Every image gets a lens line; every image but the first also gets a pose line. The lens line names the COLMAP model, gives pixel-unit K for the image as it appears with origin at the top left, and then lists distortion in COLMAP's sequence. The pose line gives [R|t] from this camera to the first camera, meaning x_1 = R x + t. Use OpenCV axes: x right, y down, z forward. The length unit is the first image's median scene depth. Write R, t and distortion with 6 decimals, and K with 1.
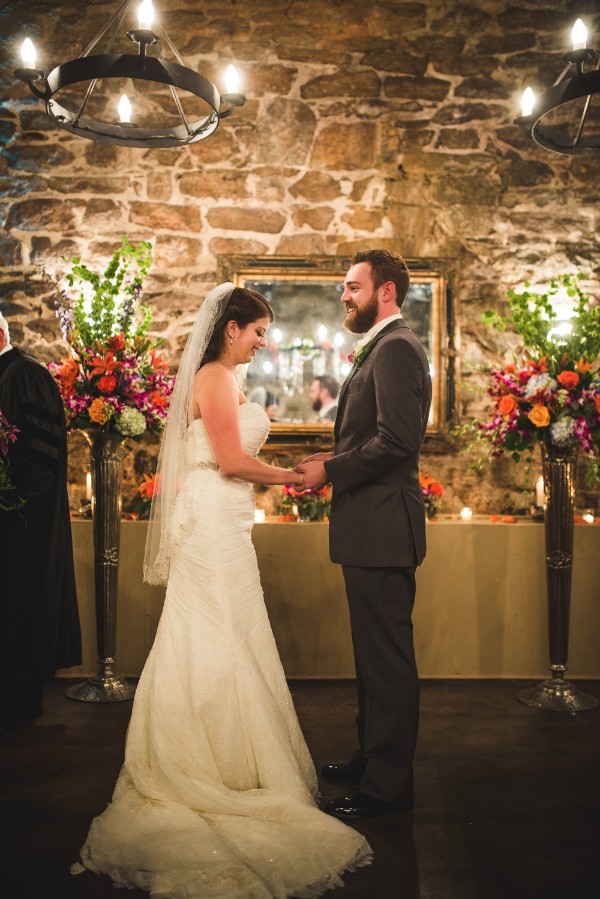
lens RADIAL K [[875.9, 0, 300.0], [0, 875.9, 449.5], [0, 0, 1]] dist [-0.040180, -0.007749]
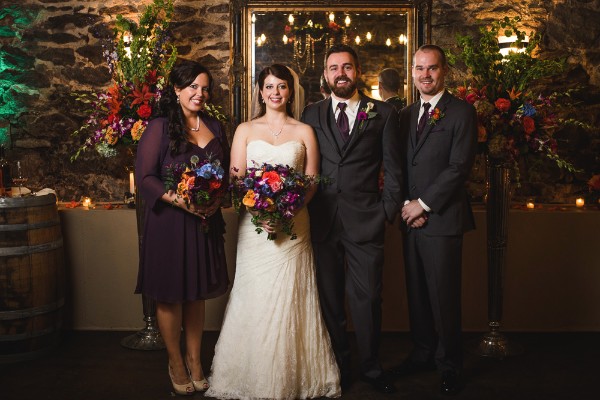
lens RADIAL K [[876.7, 0, 300.0], [0, 876.7, 200.0], [0, 0, 1]] dist [-0.100302, 0.052411]
pose [[0.999385, -0.005918, -0.034564, 0.043489], [0.010256, 0.991886, 0.126716, -0.085996], [0.033534, -0.126993, 0.991337, -0.235961]]
